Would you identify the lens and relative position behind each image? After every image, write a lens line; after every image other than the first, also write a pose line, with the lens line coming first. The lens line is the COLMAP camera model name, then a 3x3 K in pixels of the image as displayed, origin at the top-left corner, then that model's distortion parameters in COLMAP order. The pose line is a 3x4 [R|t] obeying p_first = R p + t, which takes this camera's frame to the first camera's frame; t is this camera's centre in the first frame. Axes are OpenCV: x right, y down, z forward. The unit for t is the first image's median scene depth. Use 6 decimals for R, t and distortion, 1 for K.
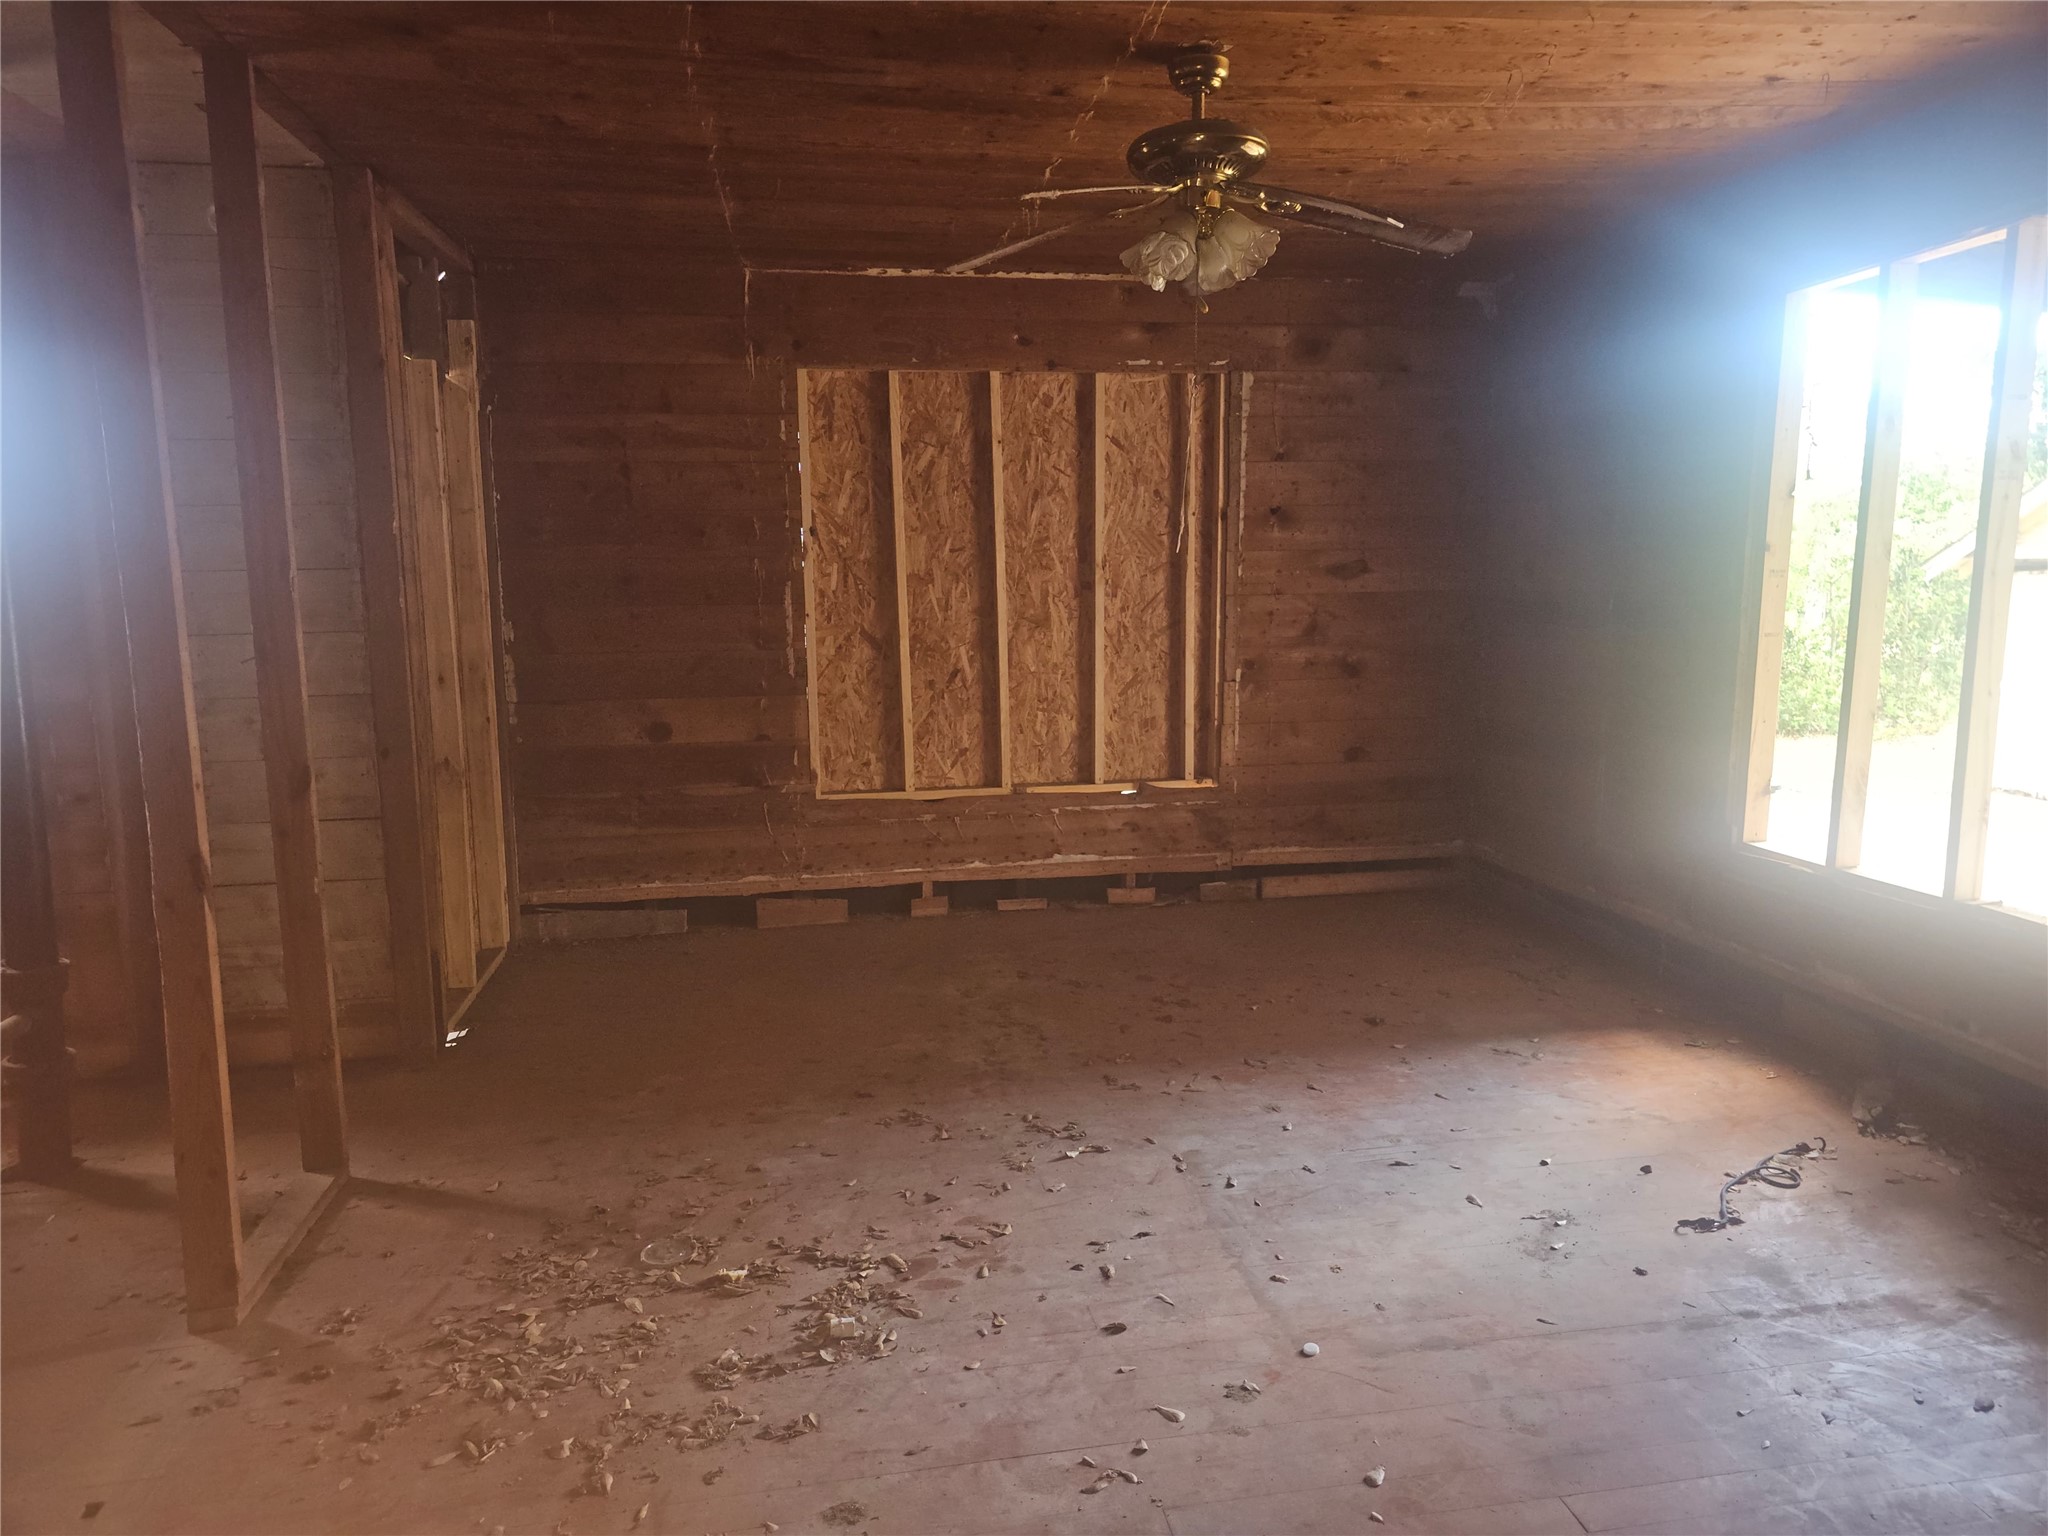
lens RADIAL K [[1427.8, 0, 1068.8], [0, 1427.8, 739.3], [0, 0, 1]] dist [0.091642, -0.085342]
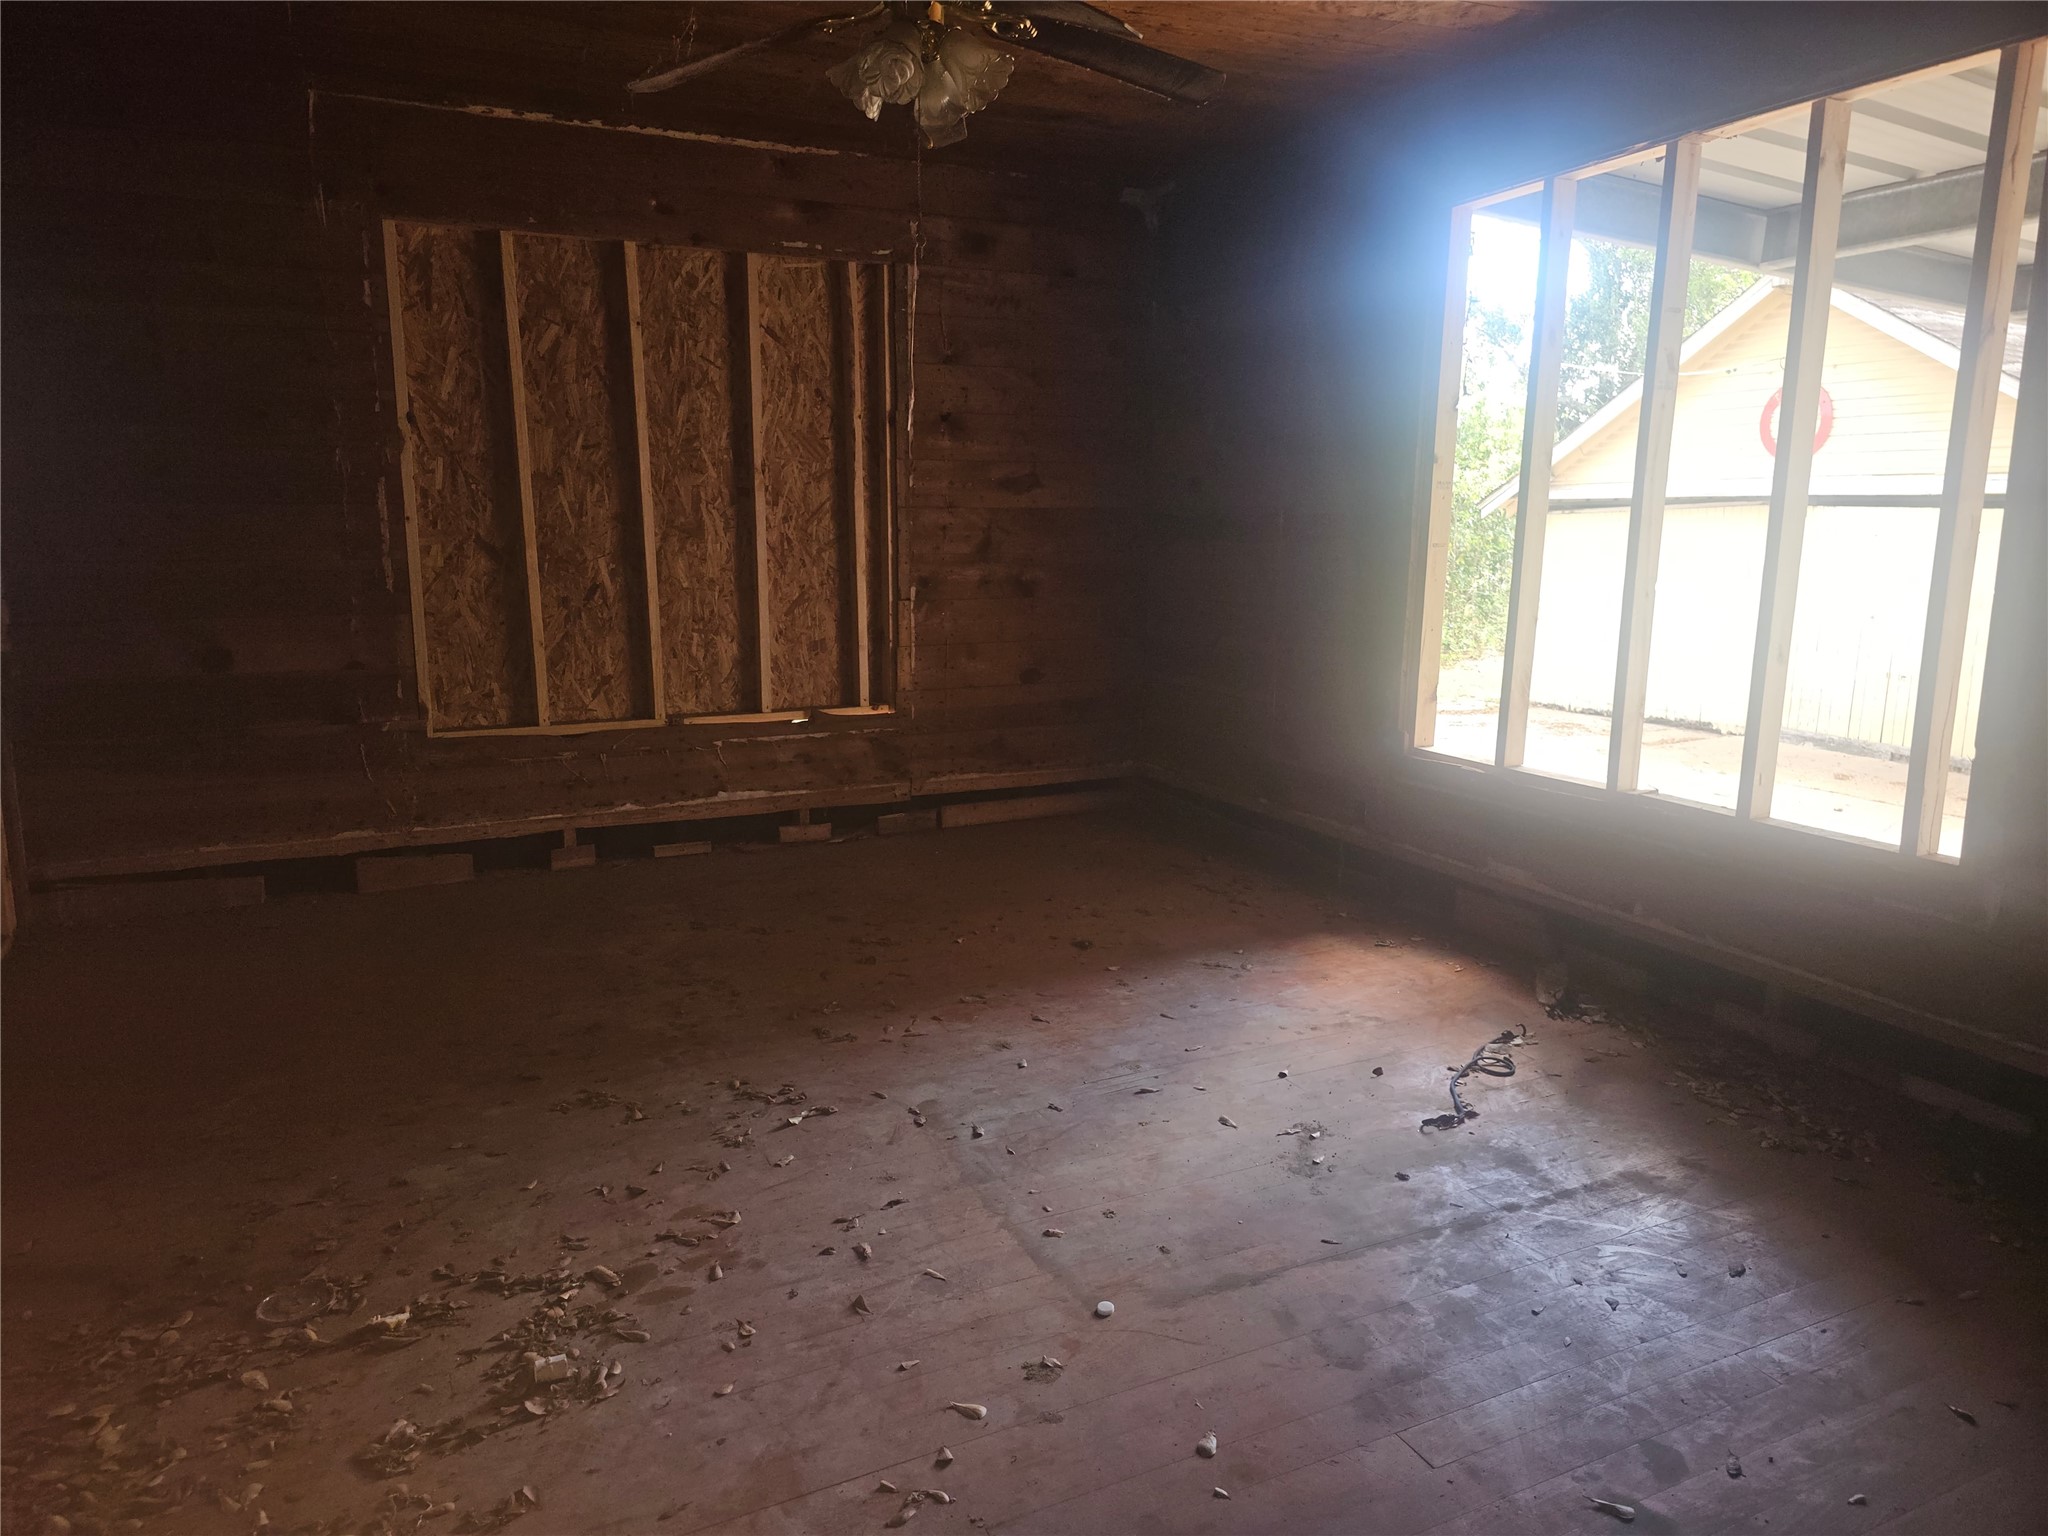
lens RADIAL K [[1340.5, 0, 995.4], [0, 1340.5, 748.2], [0, 0, 1]] dist [0.067297, -0.048417]
pose [[0.961480, -0.030717, 0.273152, -0.100479], [0.021429, 0.999088, 0.036923, 0.035608], [-0.274037, -0.029648, 0.961262, 0.190689]]
